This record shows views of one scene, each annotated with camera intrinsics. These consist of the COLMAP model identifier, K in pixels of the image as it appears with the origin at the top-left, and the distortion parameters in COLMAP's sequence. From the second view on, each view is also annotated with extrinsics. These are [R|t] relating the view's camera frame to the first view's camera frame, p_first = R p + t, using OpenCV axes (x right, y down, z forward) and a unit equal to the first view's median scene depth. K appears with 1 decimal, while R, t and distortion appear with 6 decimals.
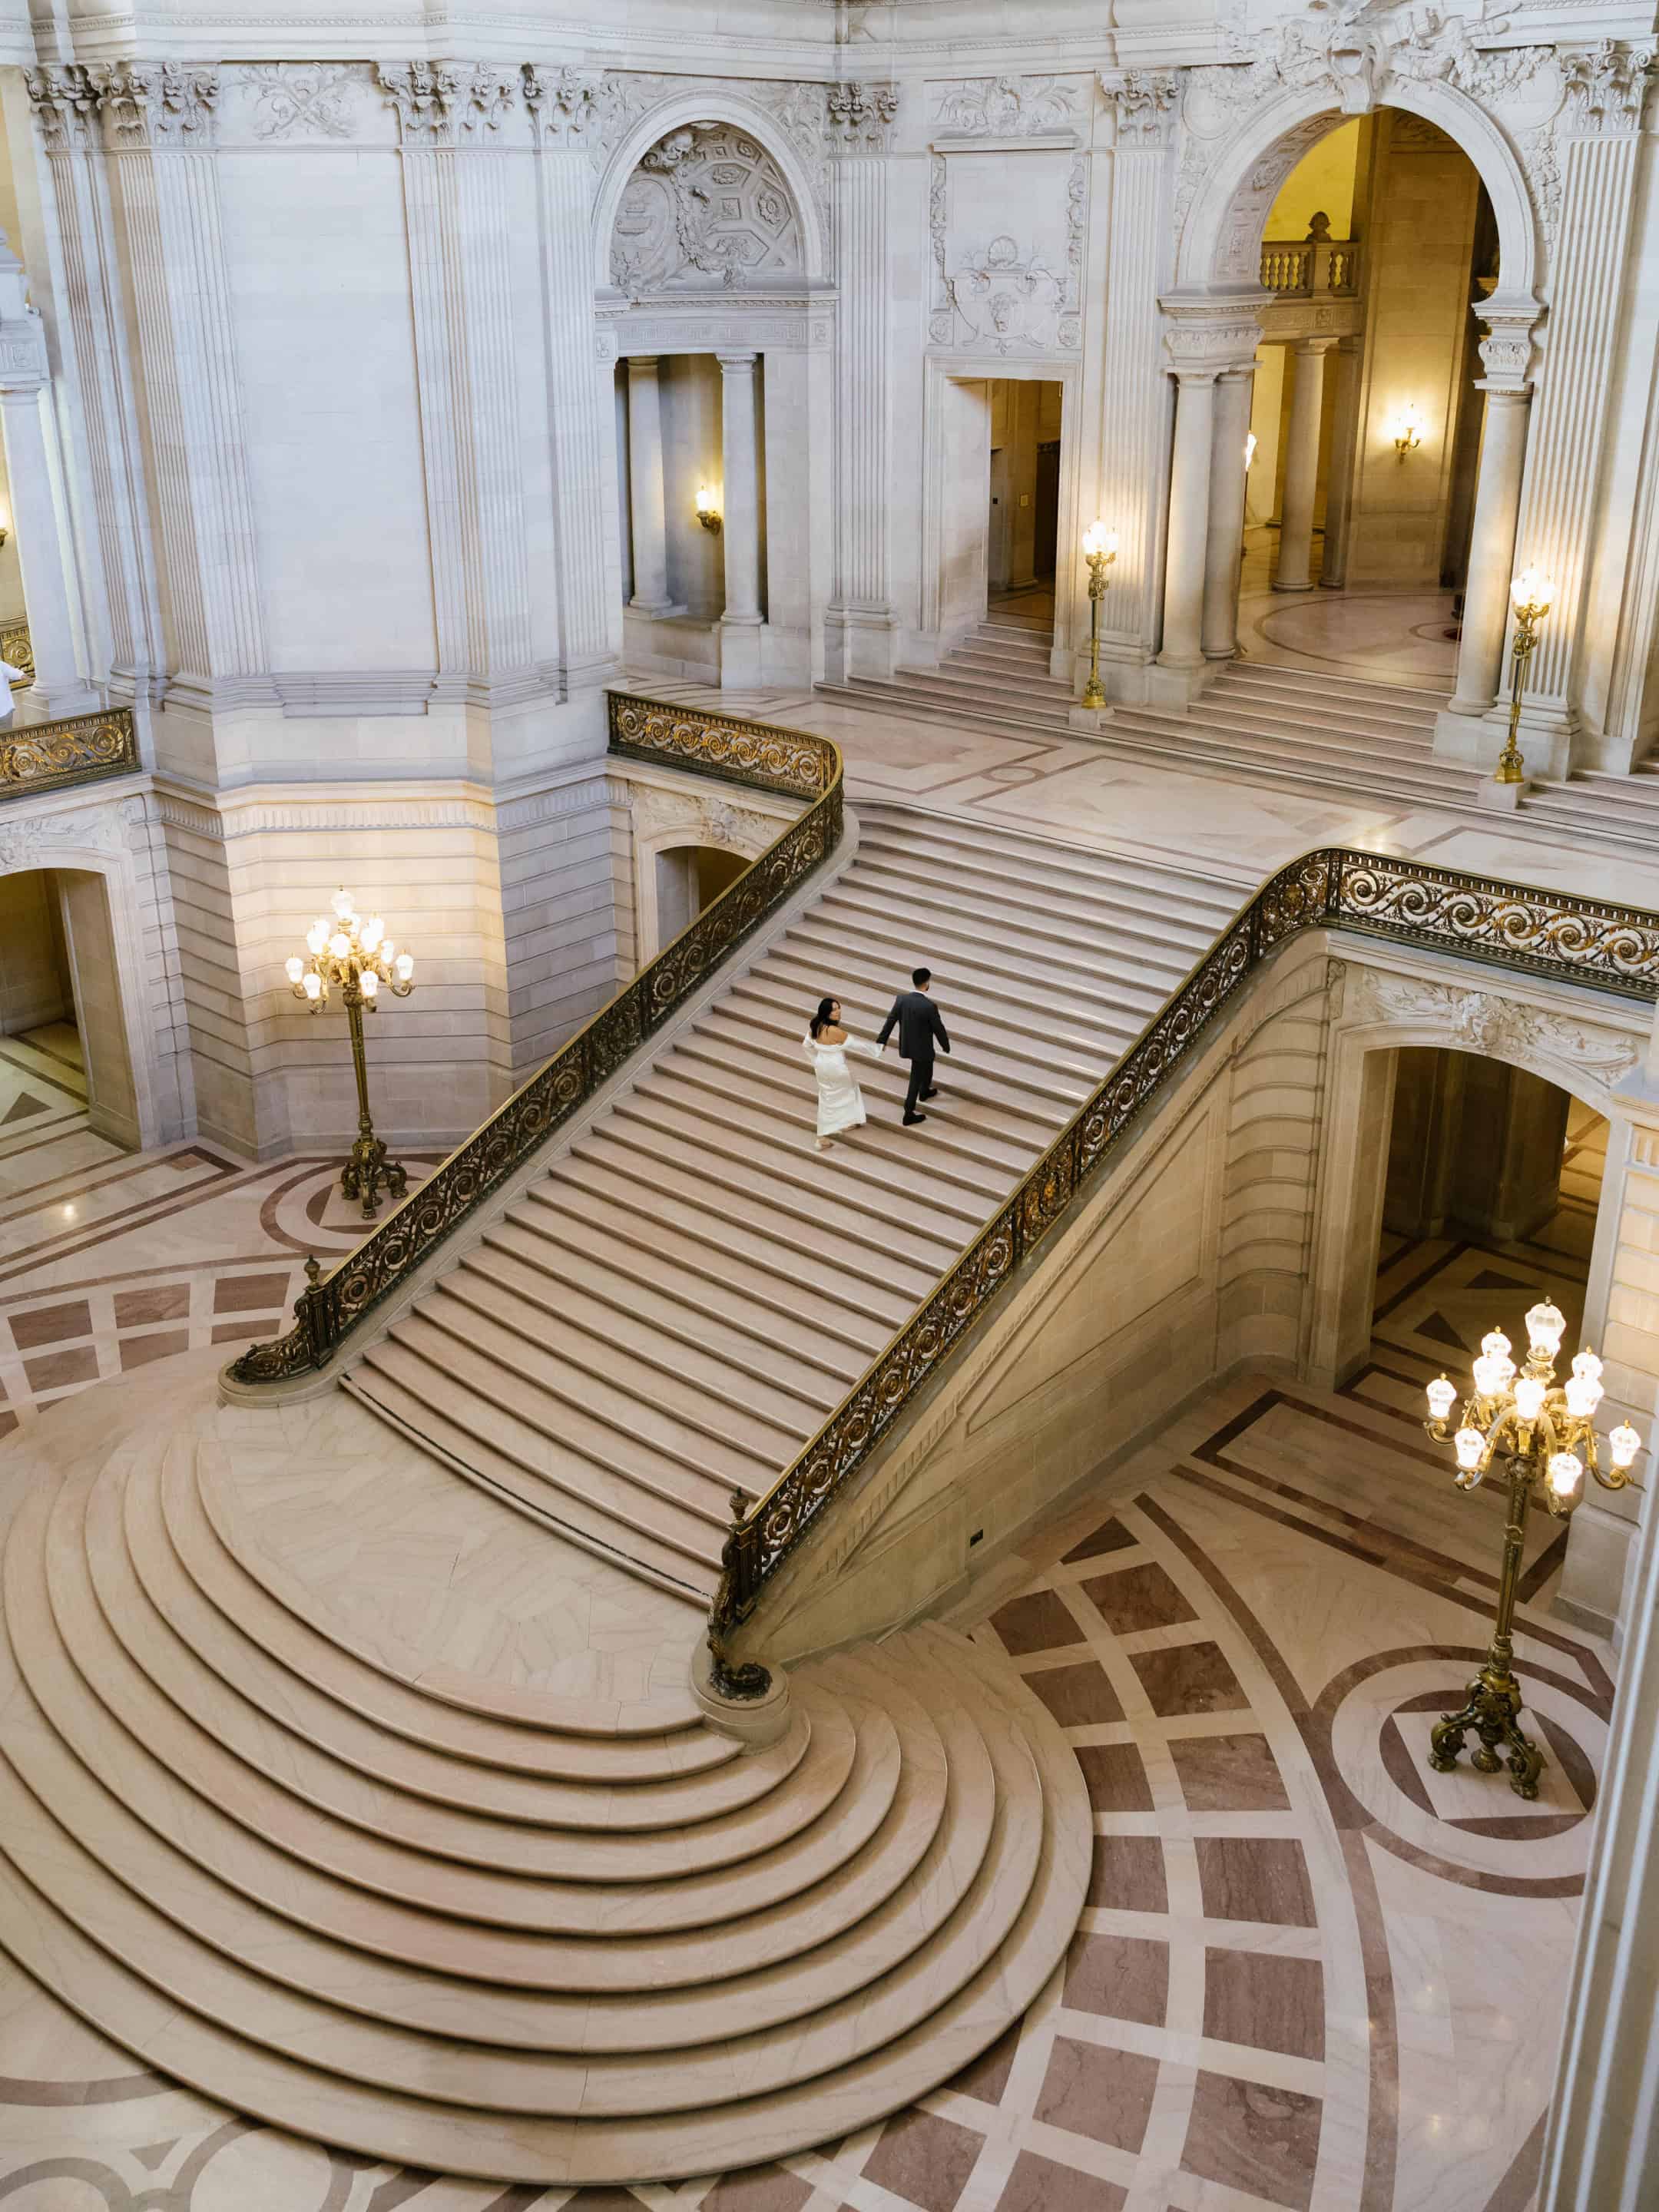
lens RADIAL K [[2038.5, 0, 829.5], [0, 2038.5, 1106.0], [0, 0, 1]] dist [-0.020555, -0.004676]
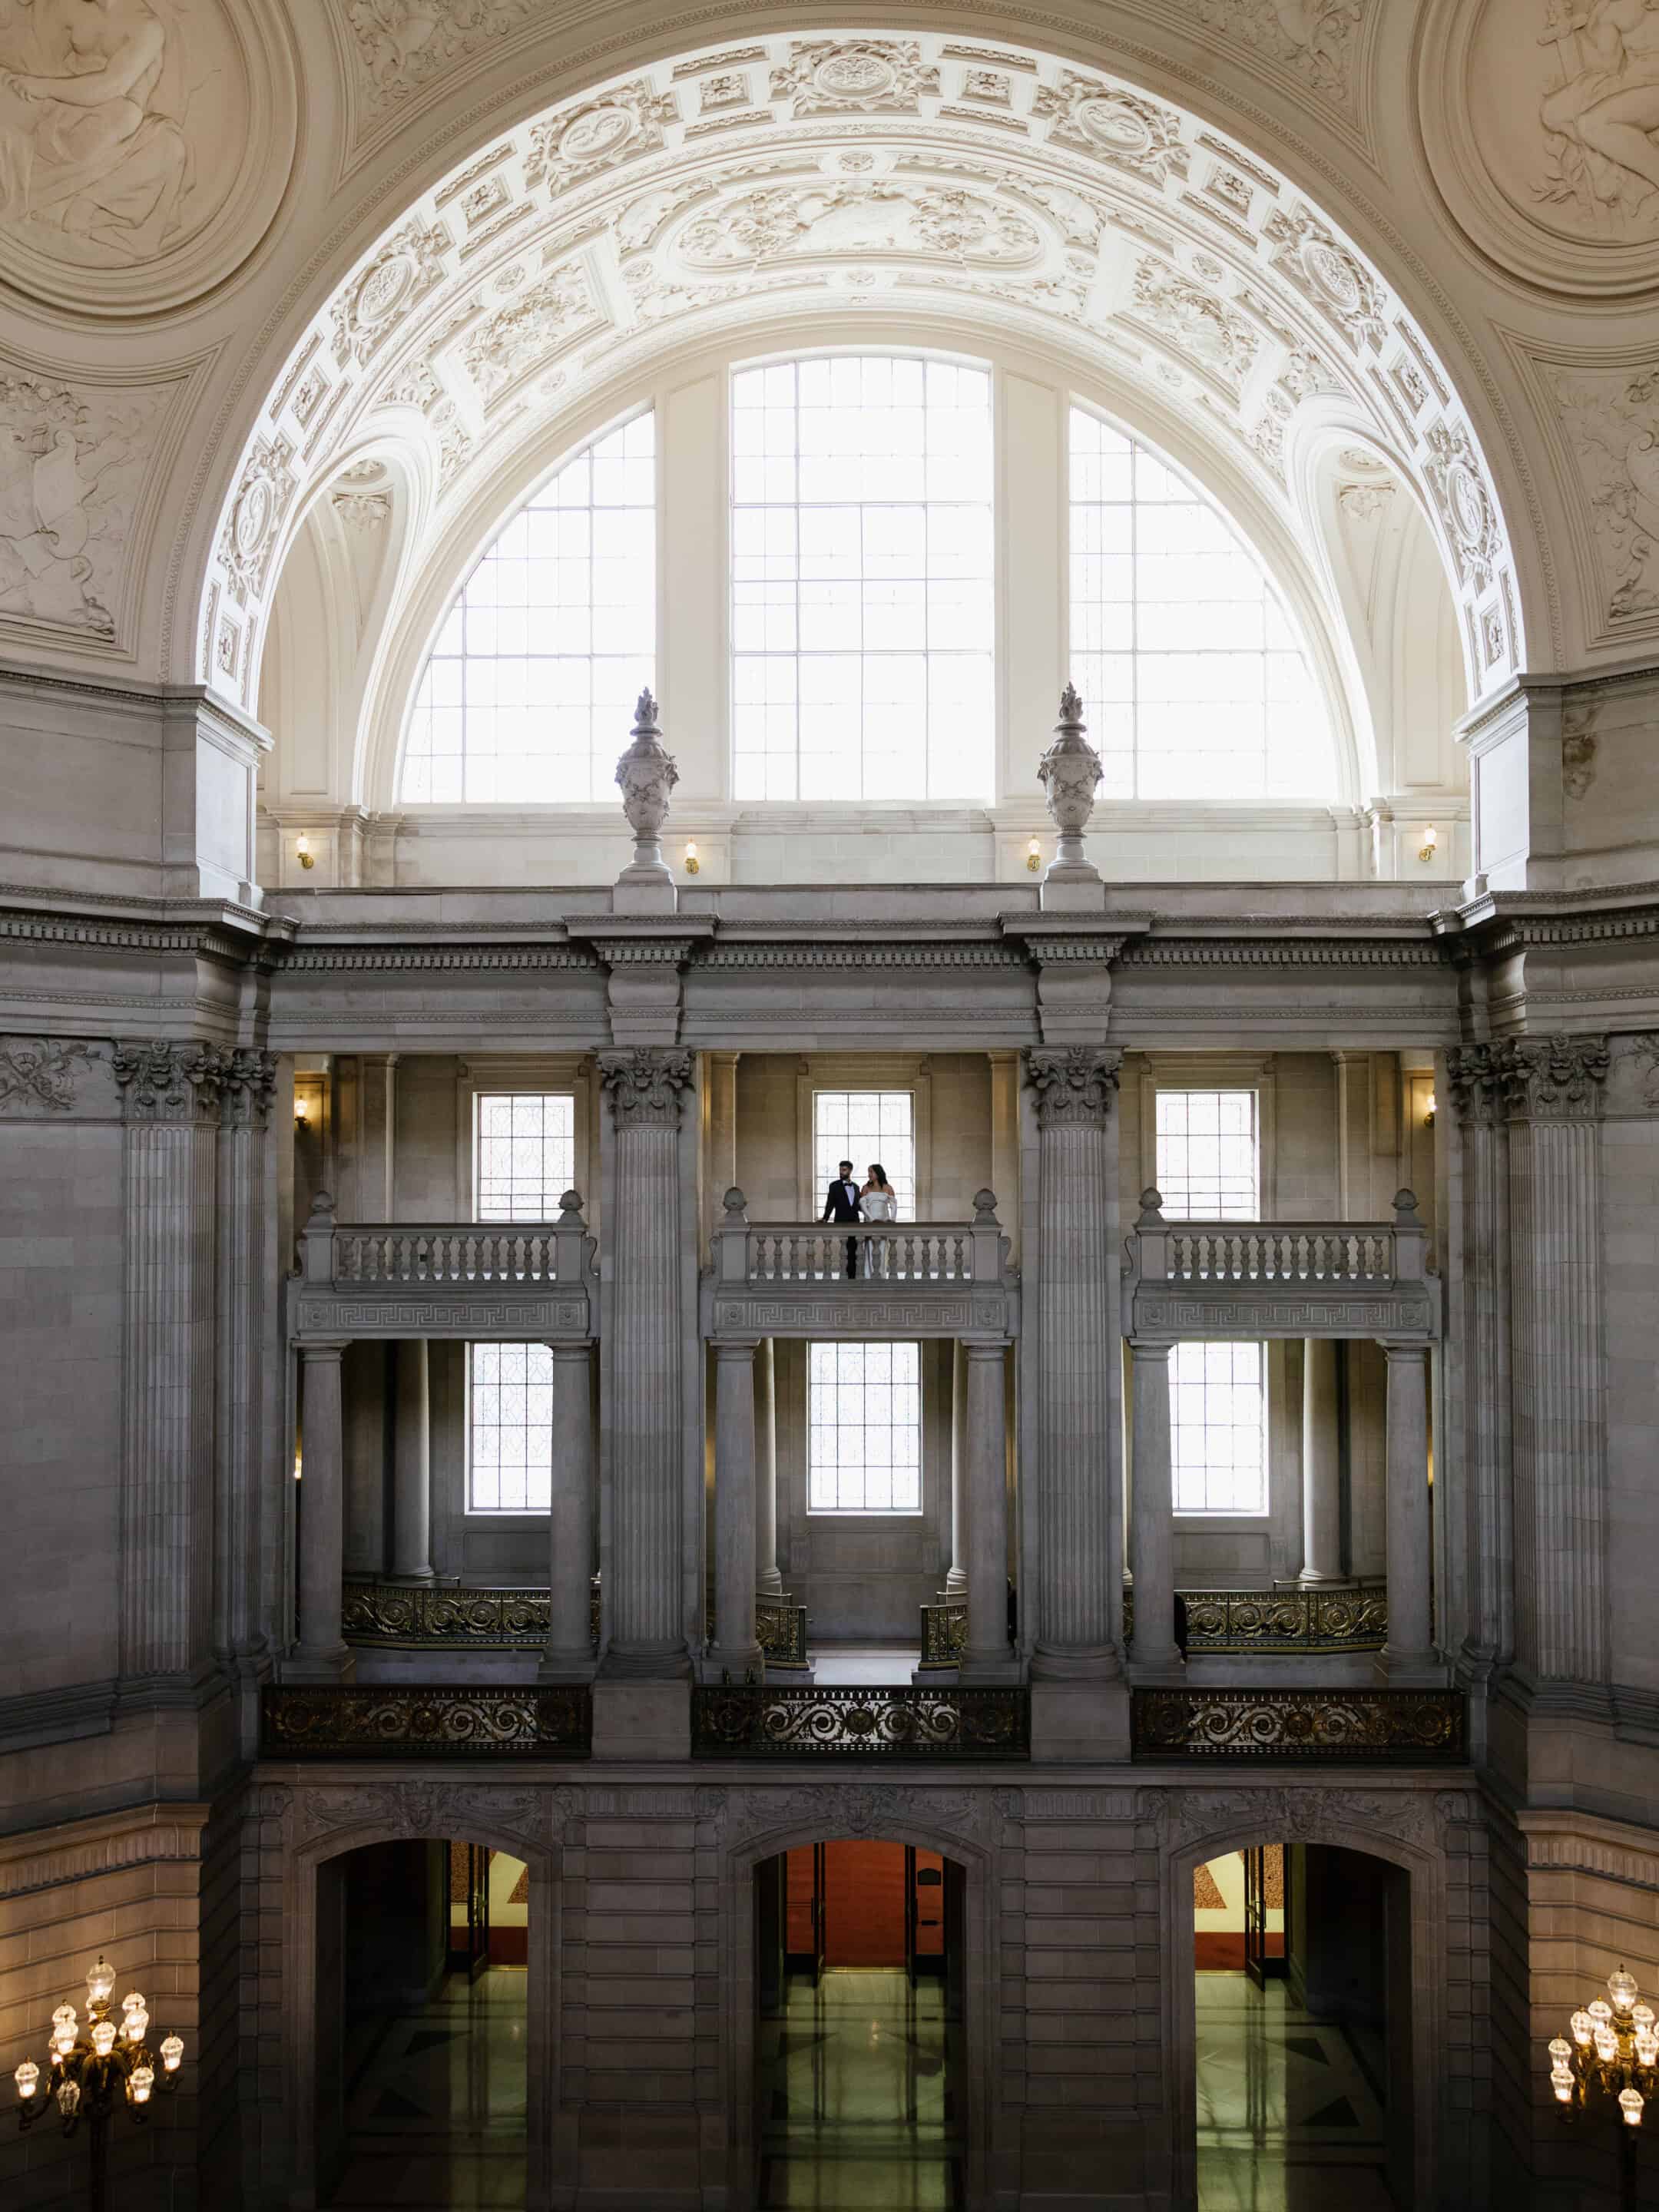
lens RADIAL K [[2038.5, 0, 829.5], [0, 2038.5, 1106.0], [0, 0, 1]] dist [-0.020555, -0.004676]
pose [[0.620302, -0.029021, -0.783826, 0.203675], [-0.316368, 0.905165, -0.283880, -0.093702], [0.717730, 0.424069, 0.552294, 0.212133]]
